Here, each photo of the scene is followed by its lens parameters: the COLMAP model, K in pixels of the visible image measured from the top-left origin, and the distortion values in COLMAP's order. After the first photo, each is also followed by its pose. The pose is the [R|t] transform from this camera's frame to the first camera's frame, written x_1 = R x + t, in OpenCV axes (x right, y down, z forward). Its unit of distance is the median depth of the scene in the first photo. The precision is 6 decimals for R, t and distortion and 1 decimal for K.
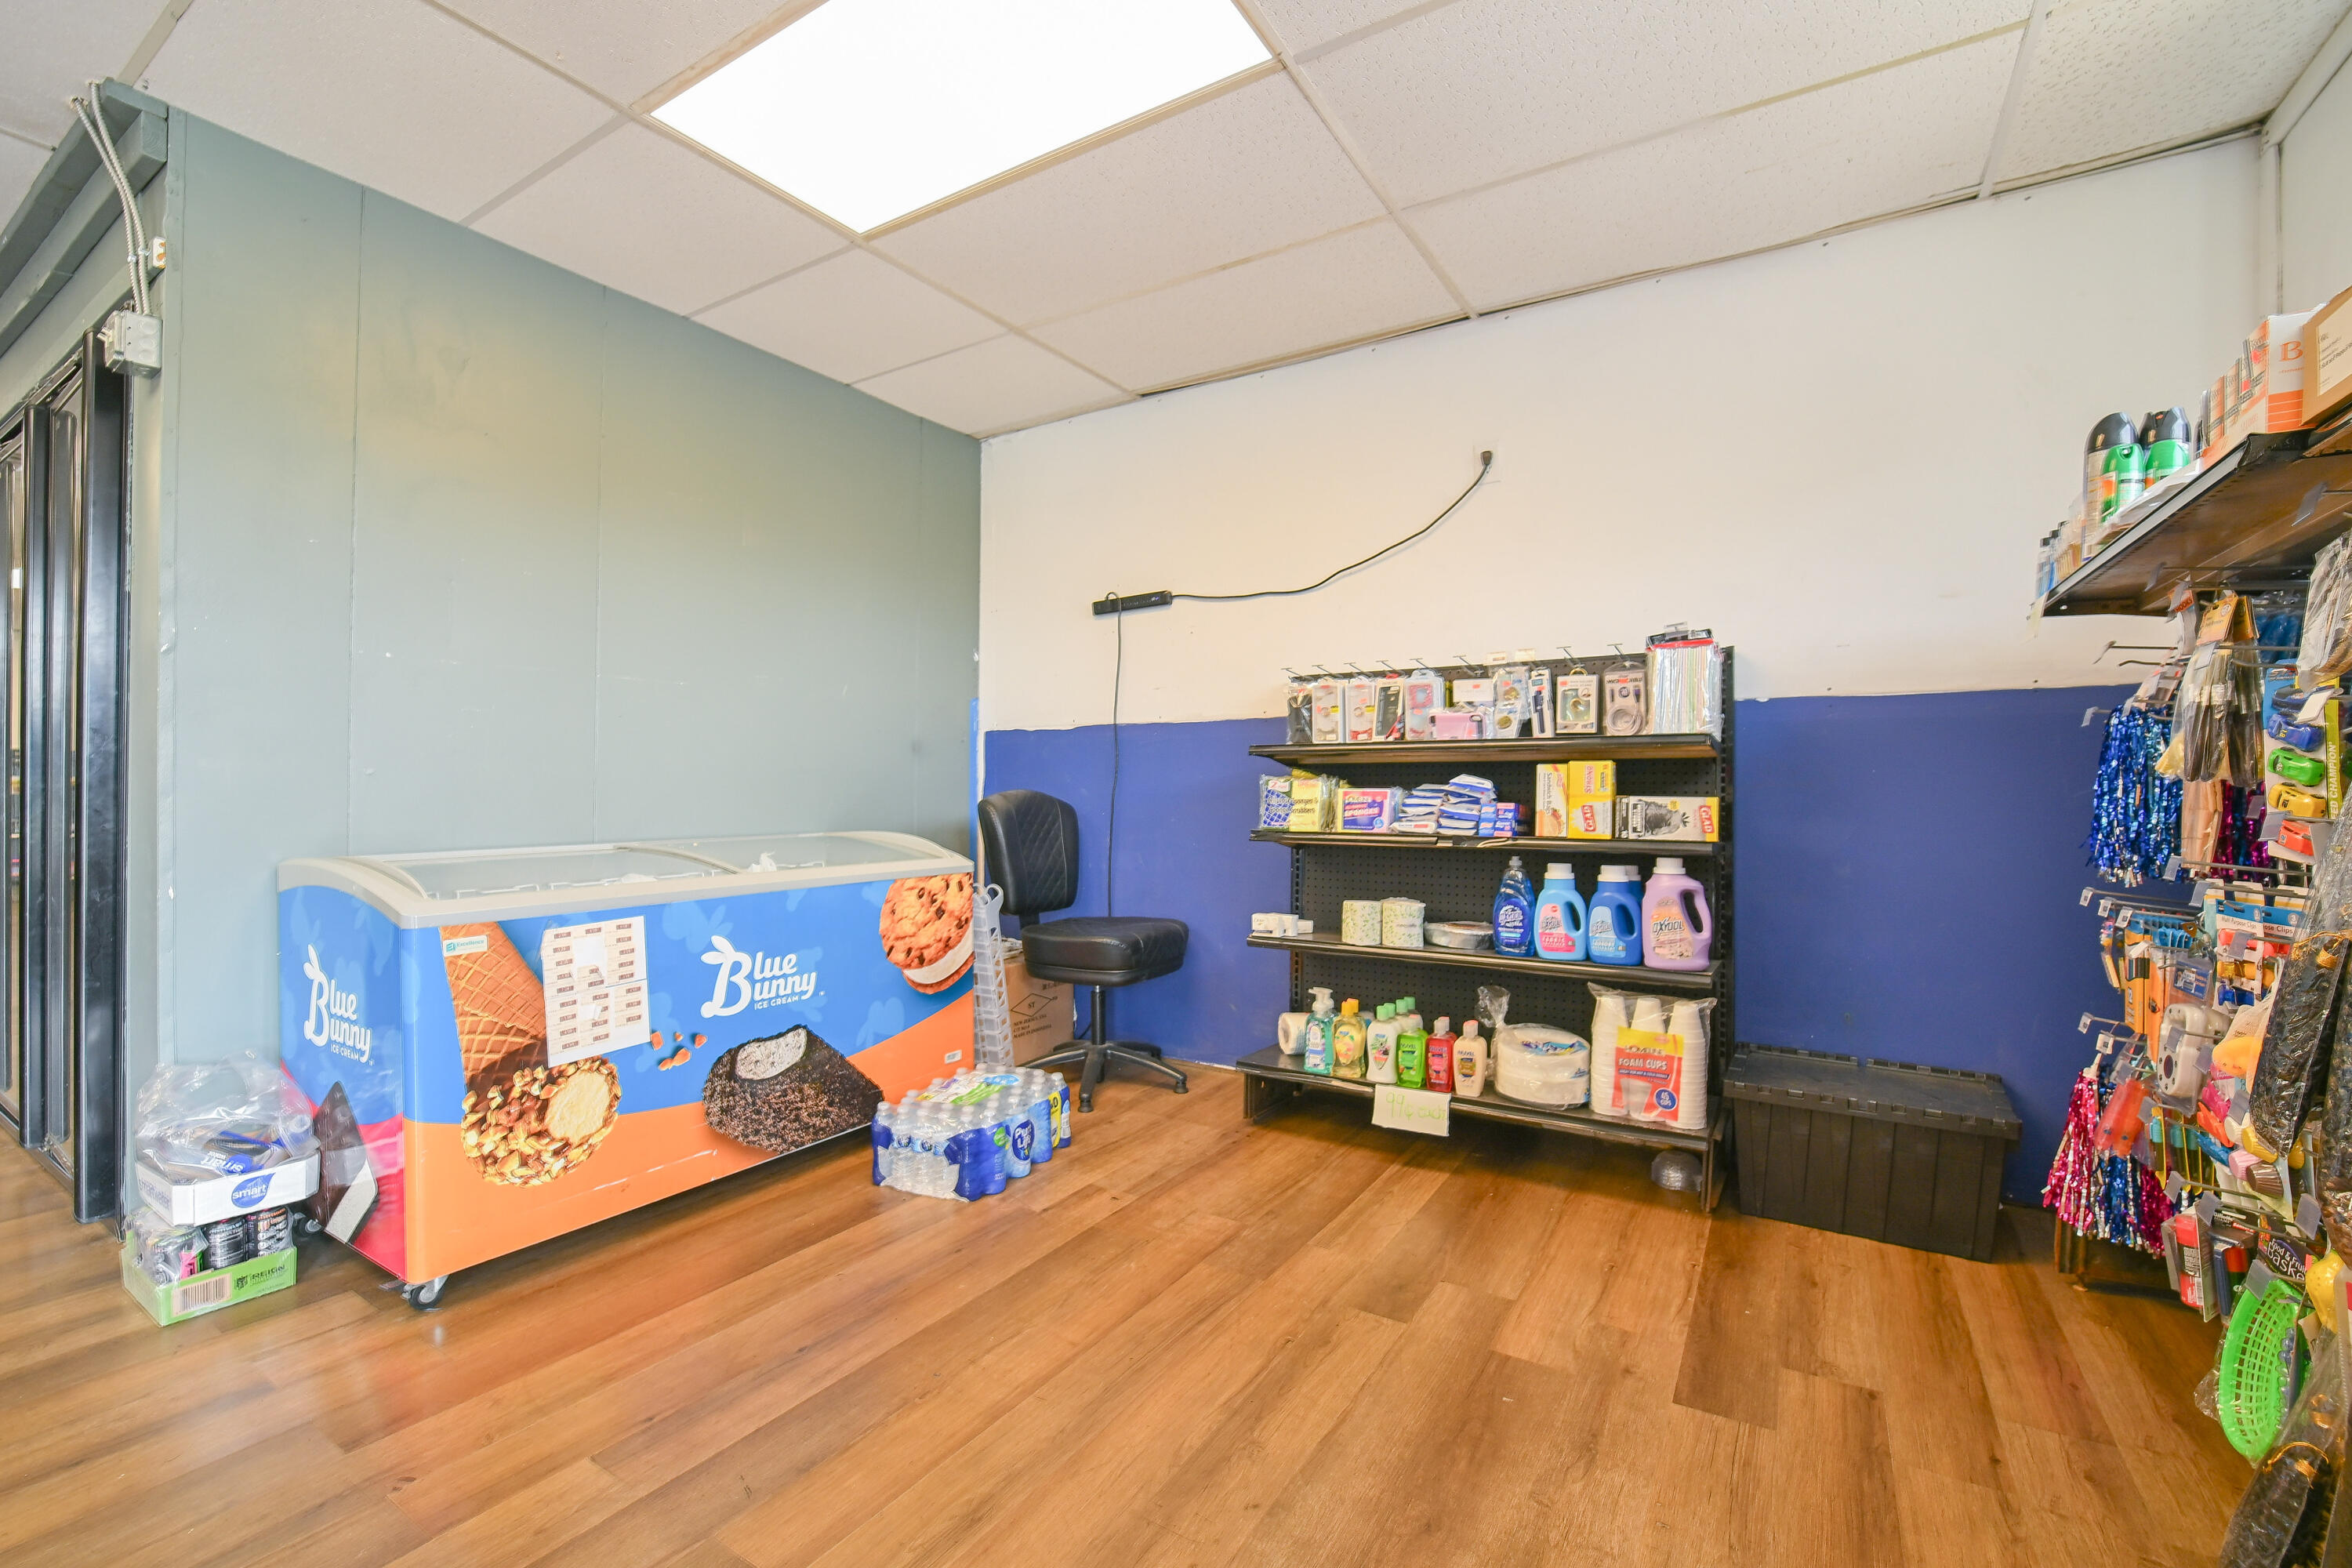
lens RADIAL K [[1008.2, 0, 1170.5], [0, 1008.2, 781.2], [0, 0, 1]] dist [-0.017326, -0.000351]
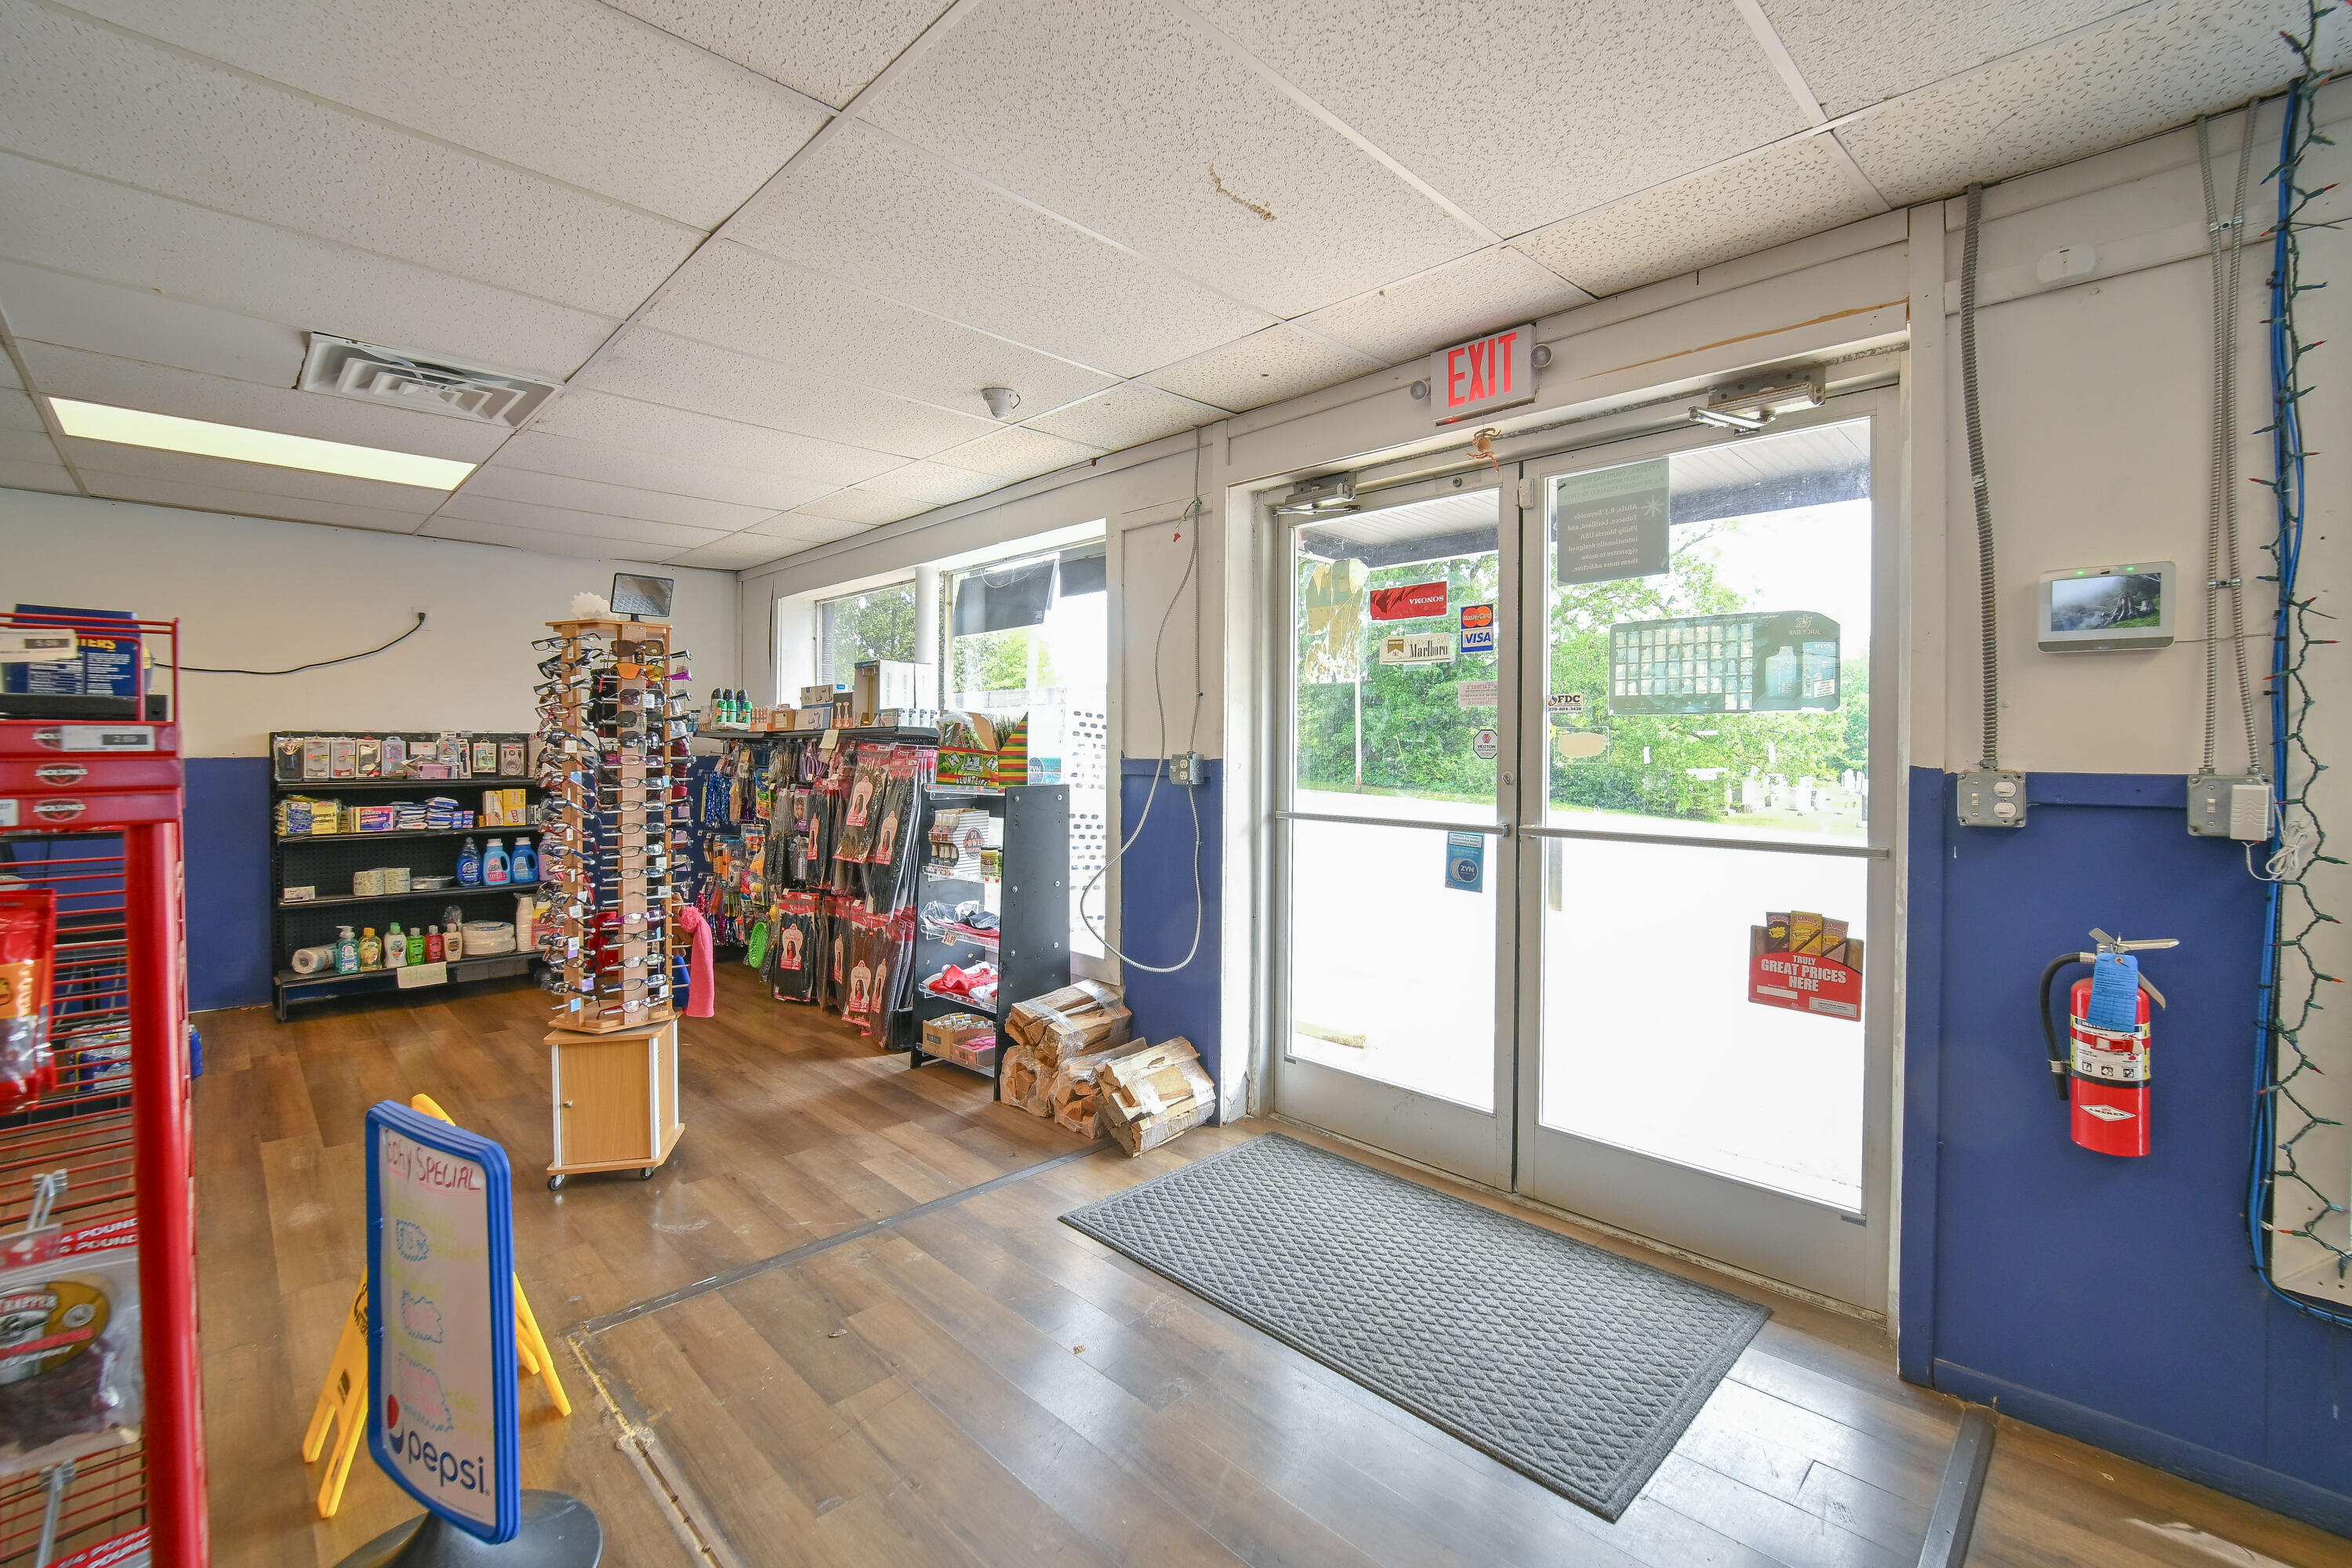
lens RADIAL K [[1008.2, 0, 1177.6], [0, 1008.2, 771.0], [0, 0, 1]] dist [-0.017326, -0.000351]
pose [[0.238250, -0.021969, 0.970955, -1.234096], [-0.006749, 0.999683, 0.024275, -0.113075], [-0.971180, -0.012336, 0.238026, -0.822755]]
